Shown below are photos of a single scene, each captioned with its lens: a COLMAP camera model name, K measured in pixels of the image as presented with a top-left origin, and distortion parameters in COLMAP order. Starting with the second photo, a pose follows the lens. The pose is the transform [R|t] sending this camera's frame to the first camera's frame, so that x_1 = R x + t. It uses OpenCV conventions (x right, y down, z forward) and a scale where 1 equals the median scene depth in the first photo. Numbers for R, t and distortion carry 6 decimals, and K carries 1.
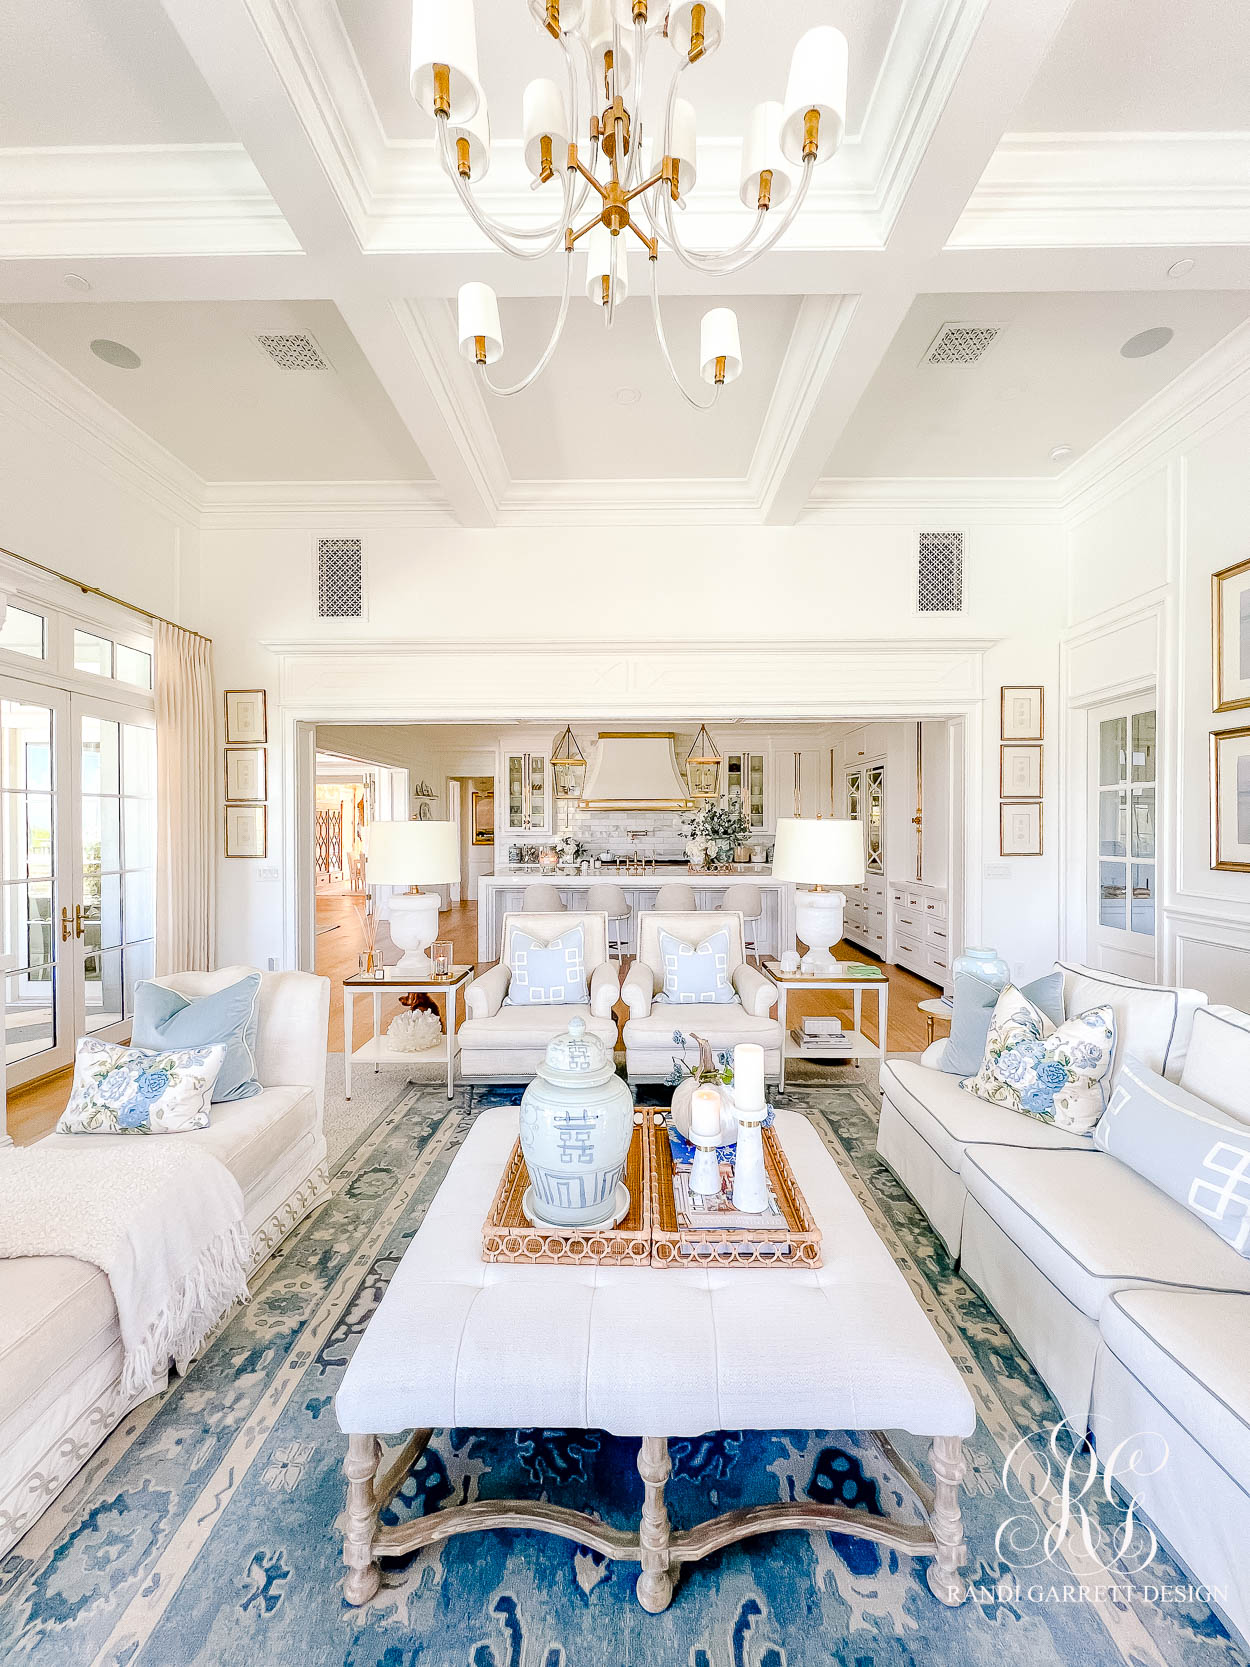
lens RADIAL K [[663.8, 0, 627.5], [0, 663.8, 831.2], [0, 0, 1]] dist [0.001388, -0.000651]
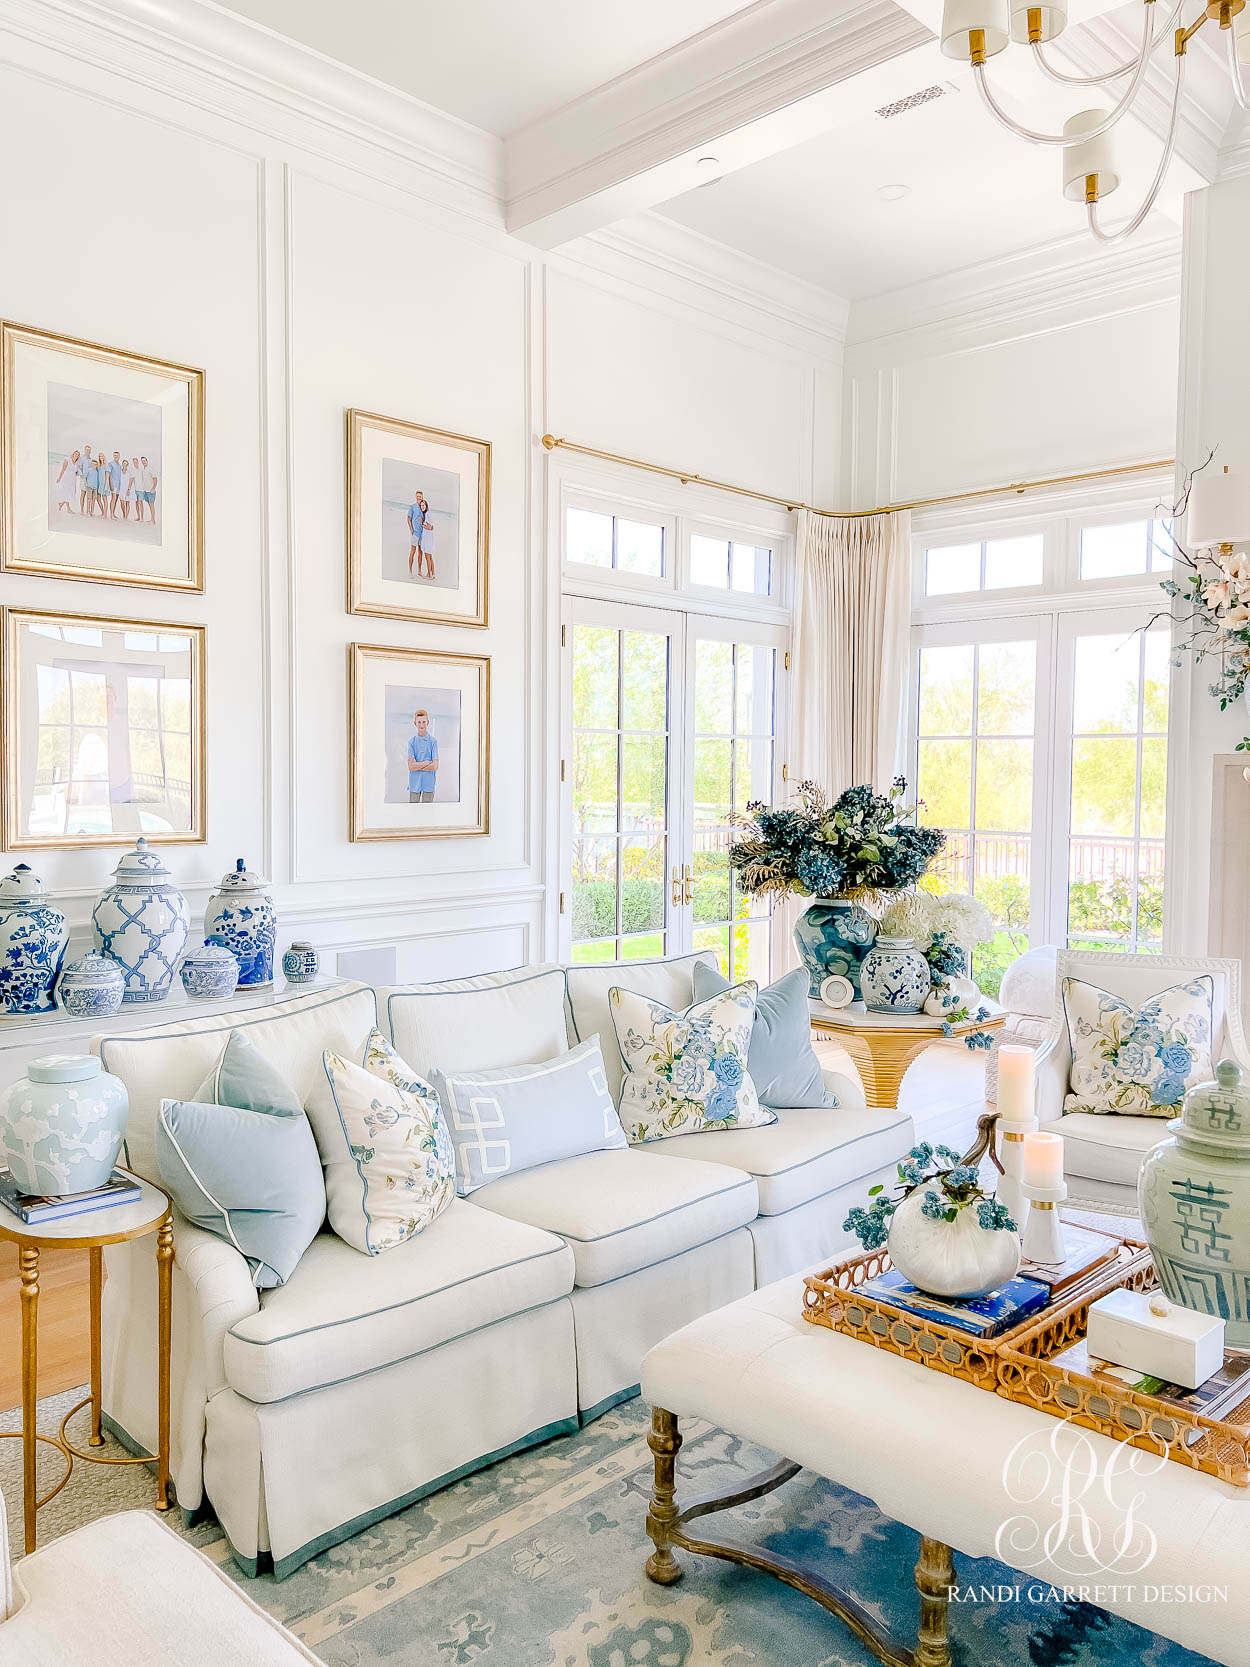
lens RADIAL K [[1245.2, 0, 610.7], [0, 1245.2, 826.0], [0, 0, 1]] dist [0.065108, -0.081163]
pose [[-0.714112, -0.036688, 0.699069, -0.219153], [-0.000733, 0.998664, 0.051663, -0.013575], [-0.700031, 0.036380, -0.713185, 0.995442]]
